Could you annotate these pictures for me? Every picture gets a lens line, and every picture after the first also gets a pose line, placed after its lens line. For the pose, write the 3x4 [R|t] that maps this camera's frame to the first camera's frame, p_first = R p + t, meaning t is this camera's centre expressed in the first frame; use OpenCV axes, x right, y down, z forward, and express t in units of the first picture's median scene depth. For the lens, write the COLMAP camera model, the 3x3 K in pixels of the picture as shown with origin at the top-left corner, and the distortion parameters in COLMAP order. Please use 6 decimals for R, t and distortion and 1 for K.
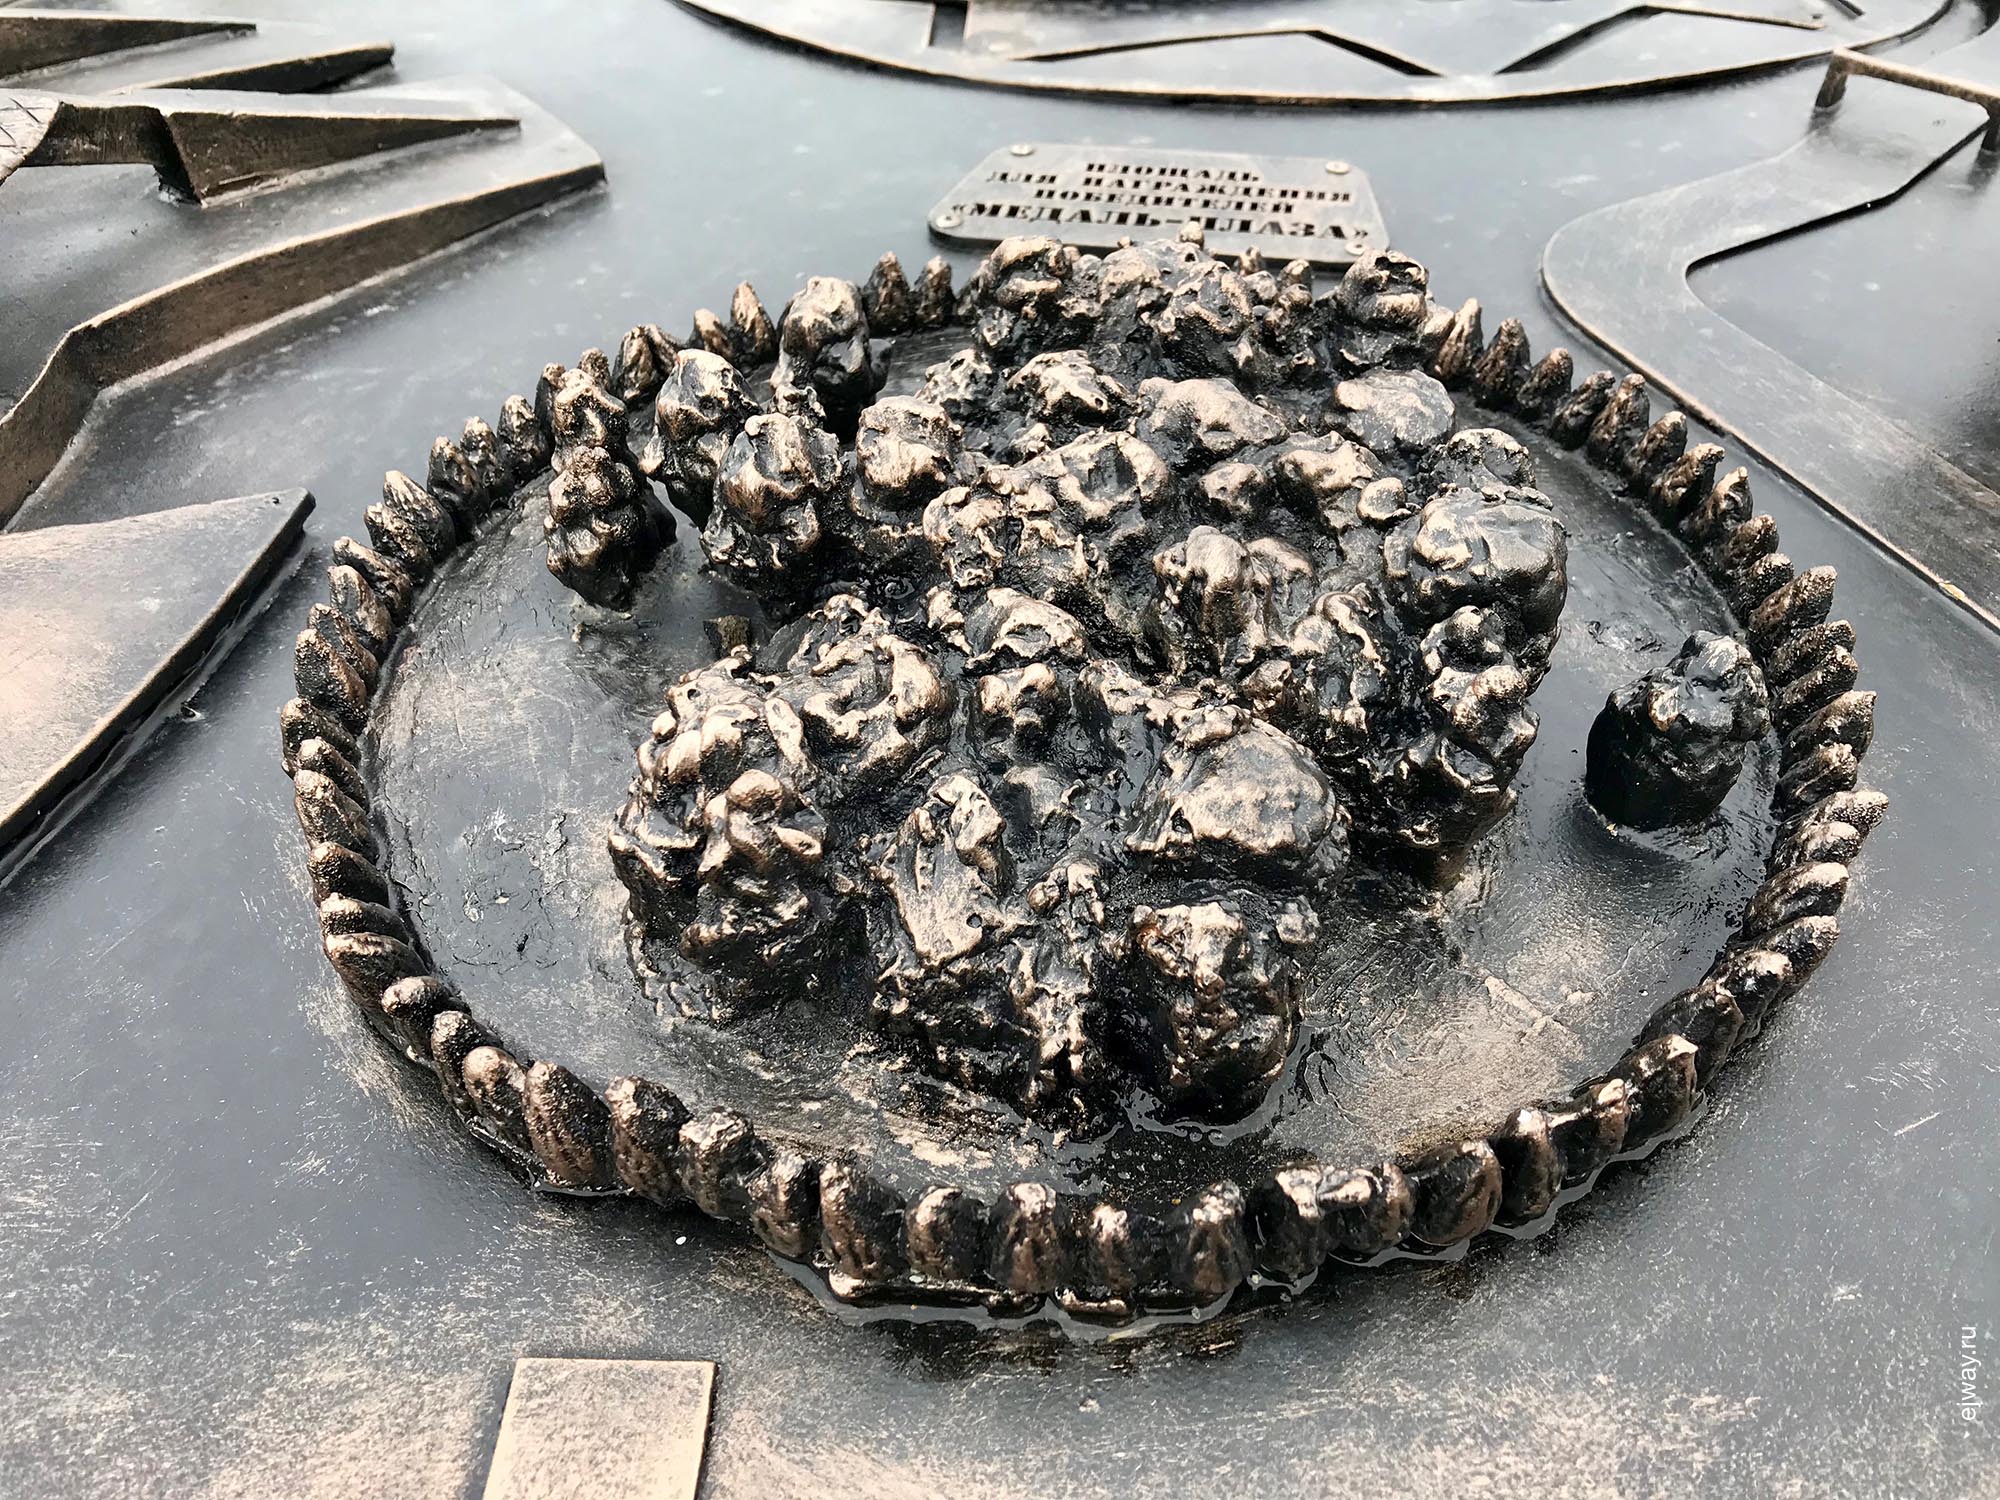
lens RADIAL K [[1556.7, 0, 1000.0], [0, 1556.7, 750.0], [0, 0, 1]] dist [-0.074430, 0.007875]
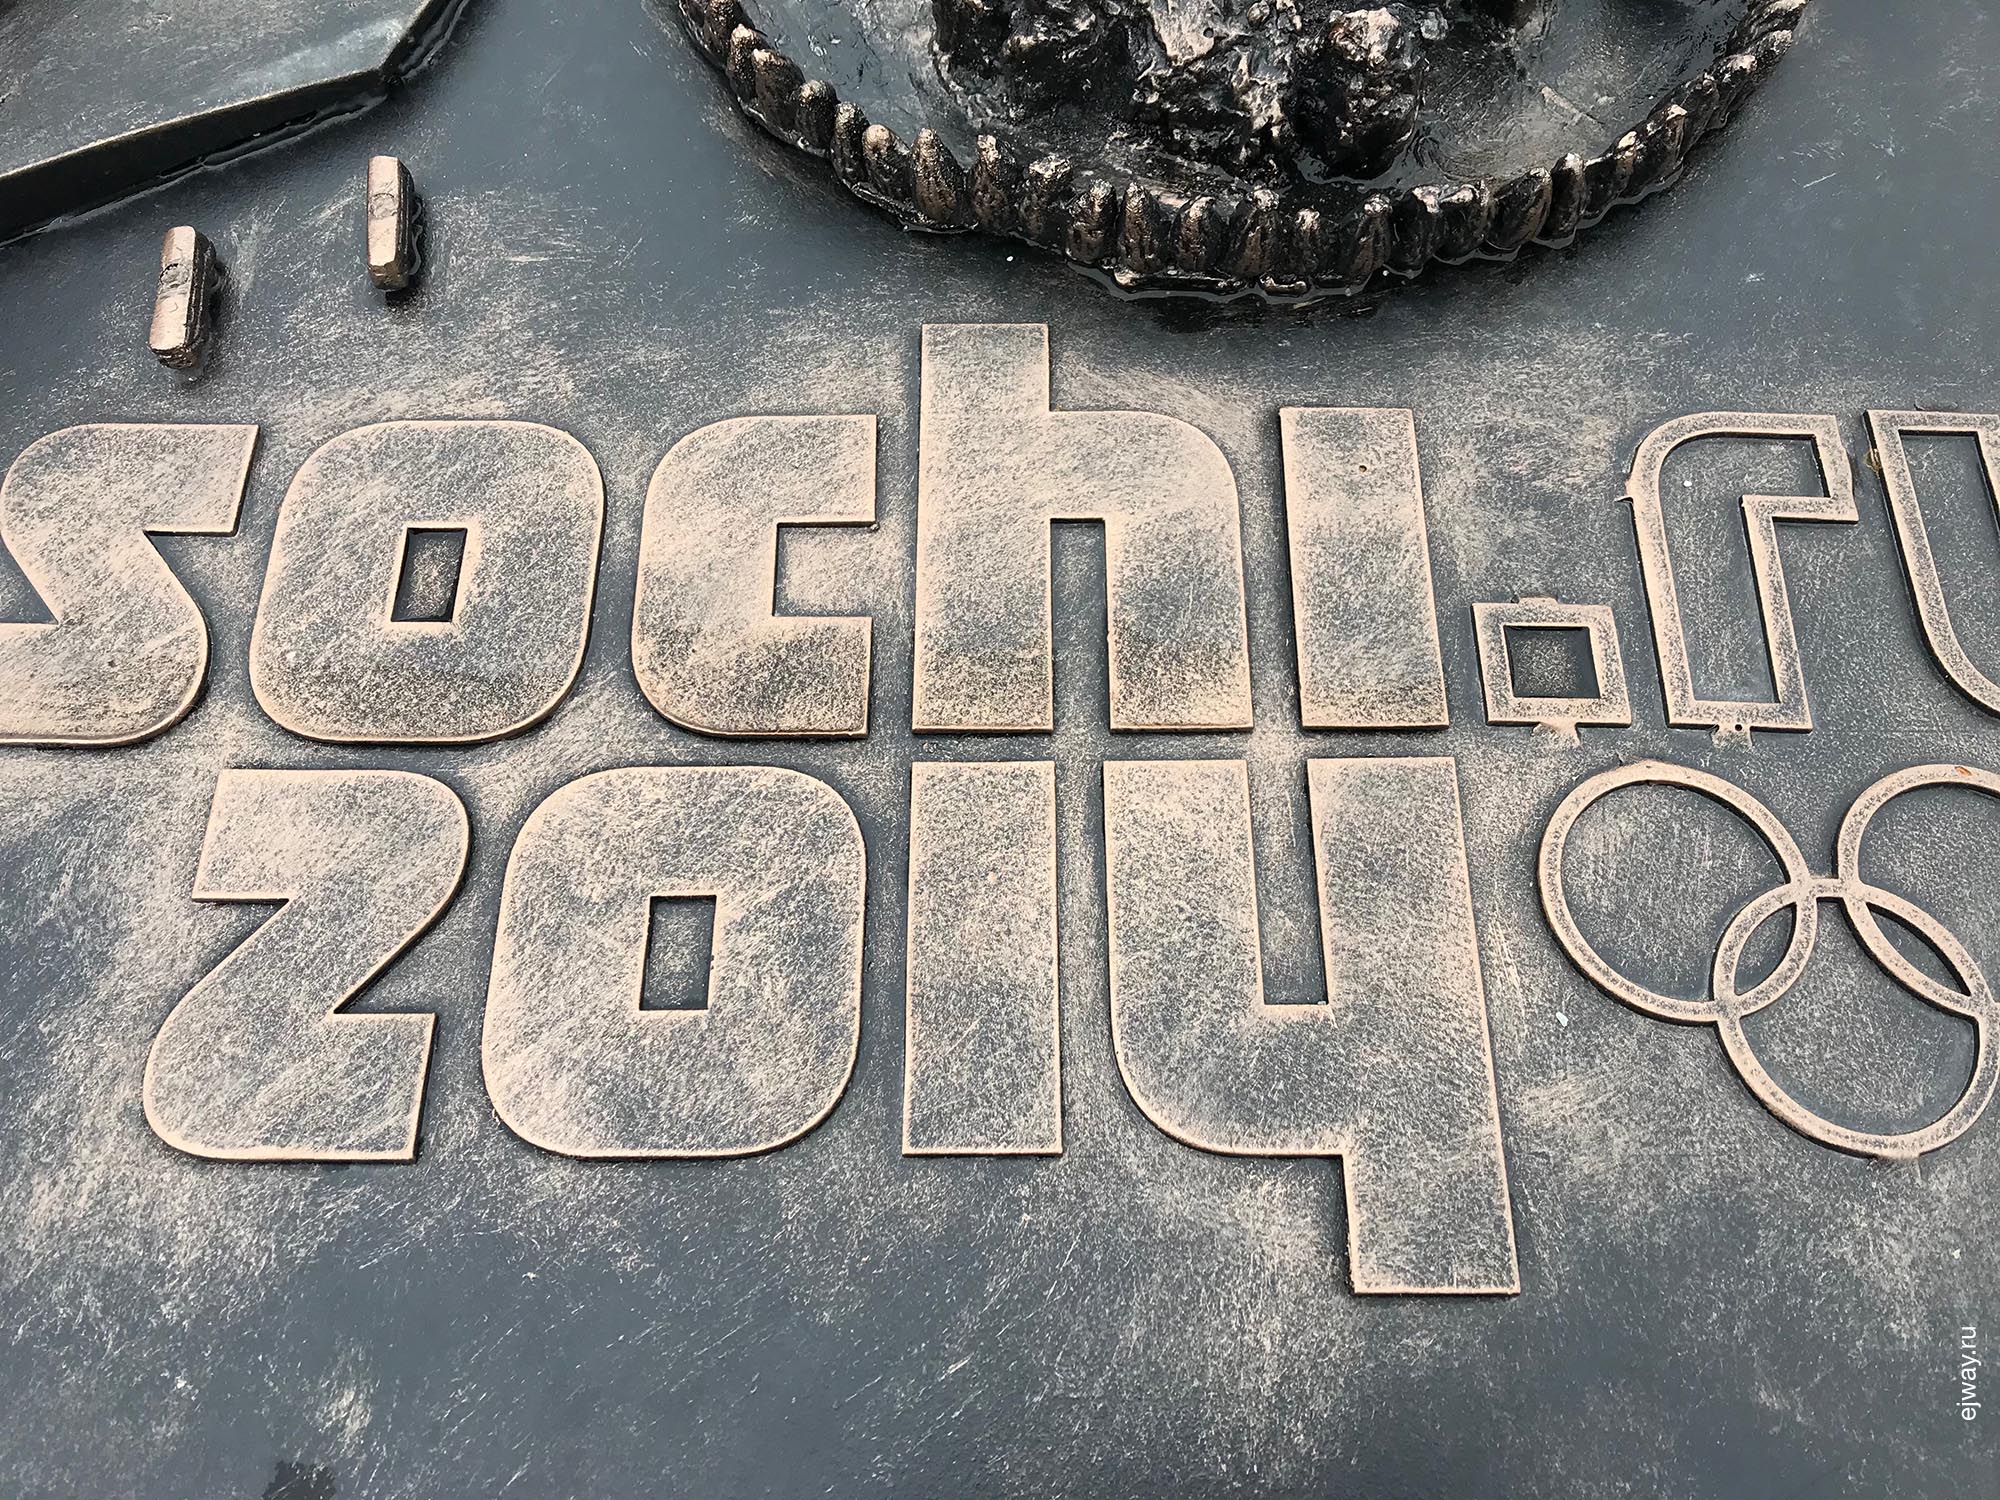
lens RADIAL K [[1506.5, 0, 1000.0], [0, 1506.5, 750.0], [0, 0, 1]] dist [-0.037827, 0.031332]
pose [[0.998973, -0.015382, 0.042610, -0.291401], [-0.003186, 0.914405, 0.404788, 0.162575], [-0.045190, -0.404509, 0.913417, -0.567502]]
